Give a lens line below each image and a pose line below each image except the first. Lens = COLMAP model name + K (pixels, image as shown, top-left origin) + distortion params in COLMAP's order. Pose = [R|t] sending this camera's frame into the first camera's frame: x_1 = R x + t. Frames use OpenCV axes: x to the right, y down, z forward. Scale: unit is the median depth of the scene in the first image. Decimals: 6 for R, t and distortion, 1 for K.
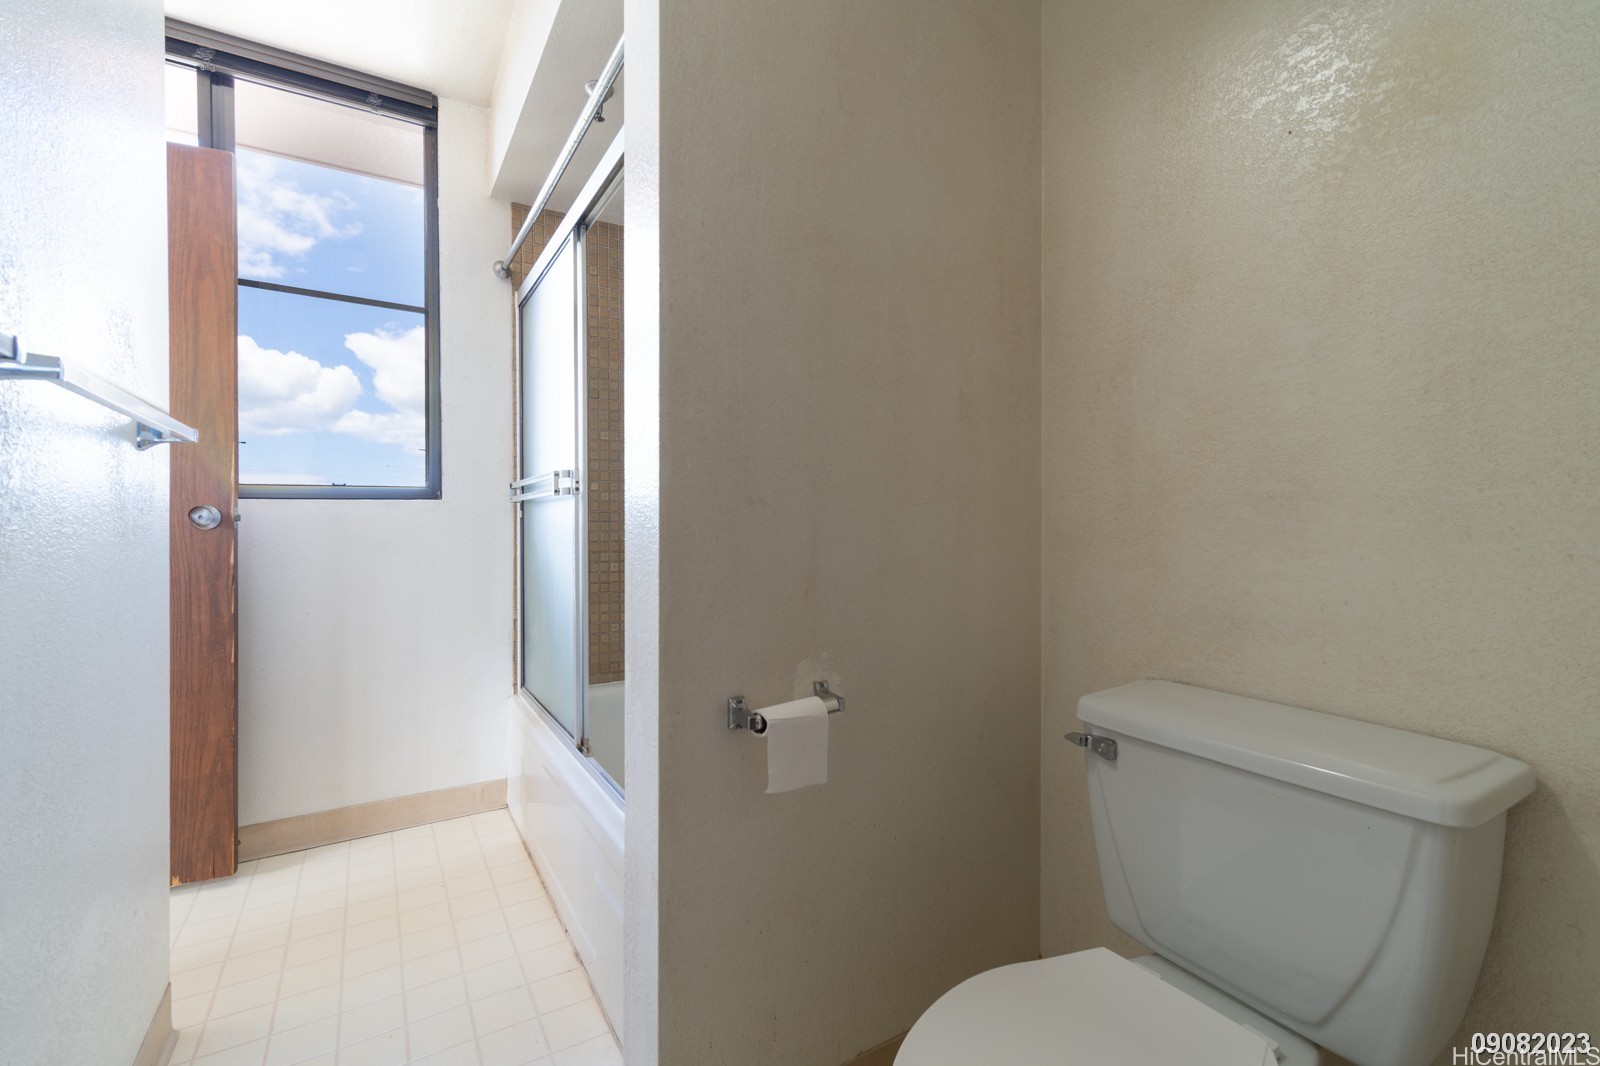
lens RADIAL K [[687.4, 0, 793.5], [0, 687.4, 524.9], [0, 0, 1]] dist [0.001115, 0.000839]
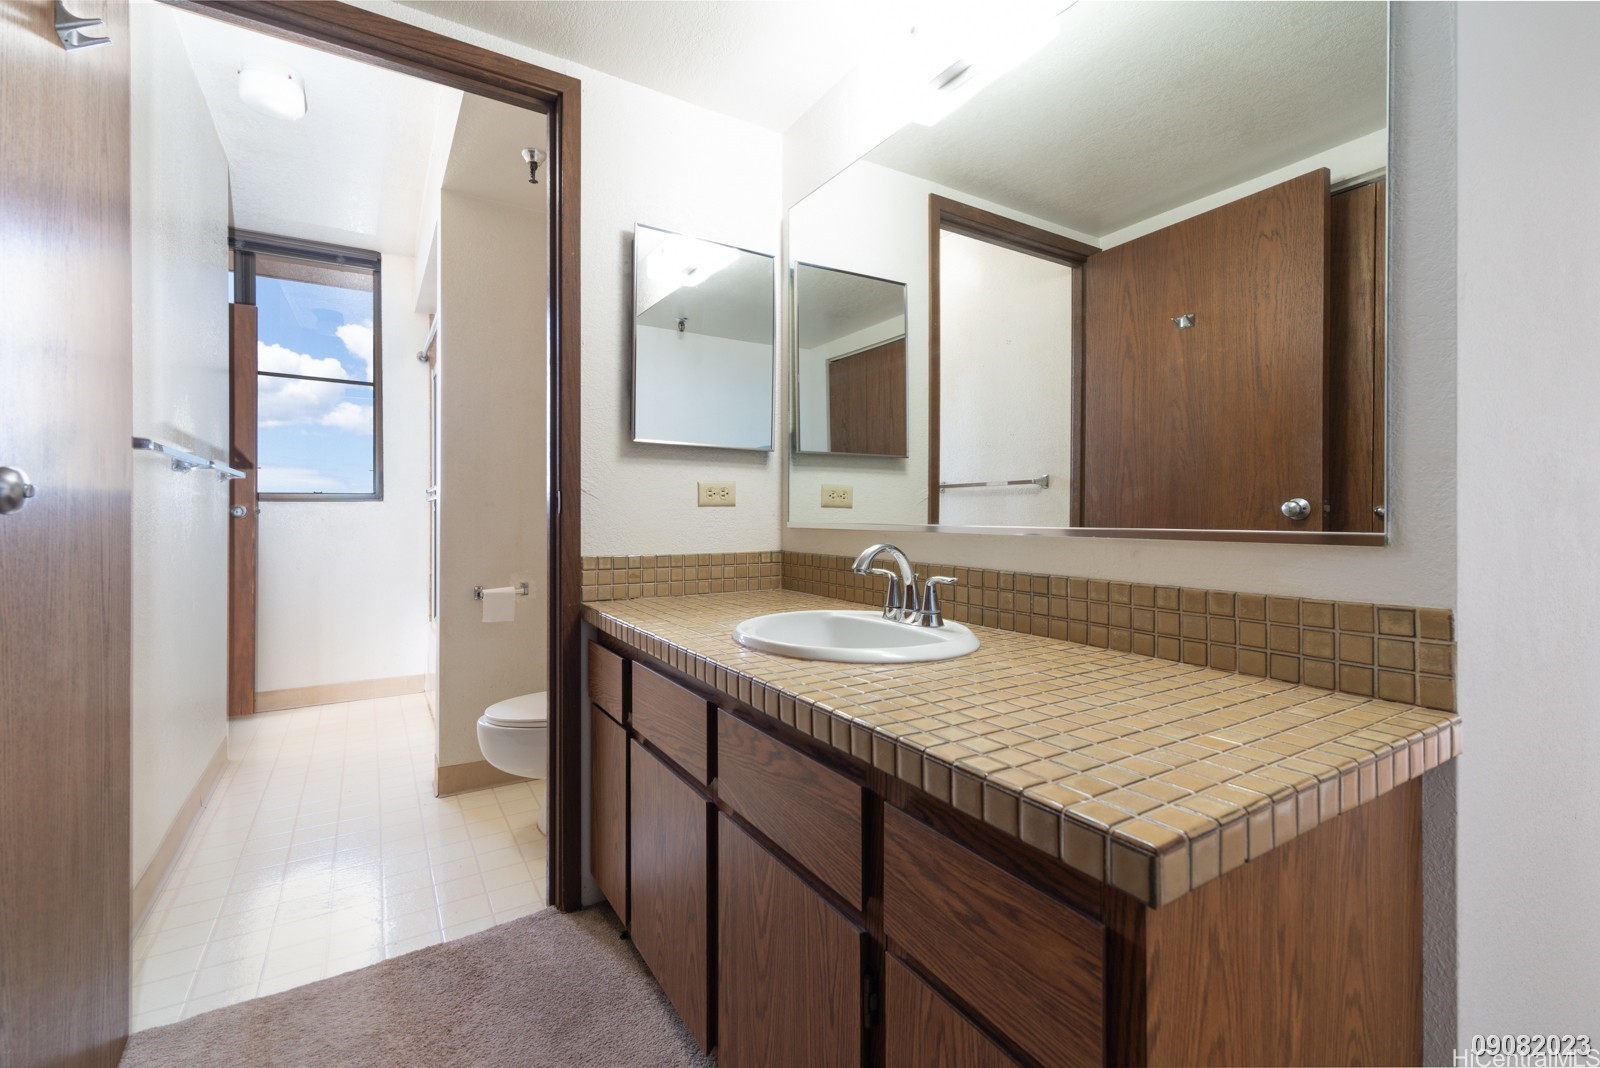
lens RADIAL K [[687.4, 0, 830.9], [0, 687.4, 517.3], [0, 0, 1]] dist [0.001115, 0.000839]
pose [[0.998966, 0.003090, 0.045363, 0.496347], [-0.003001, 0.999993, -0.002034, 0.001833], [-0.045369, 0.001896, 0.998968, -0.704572]]
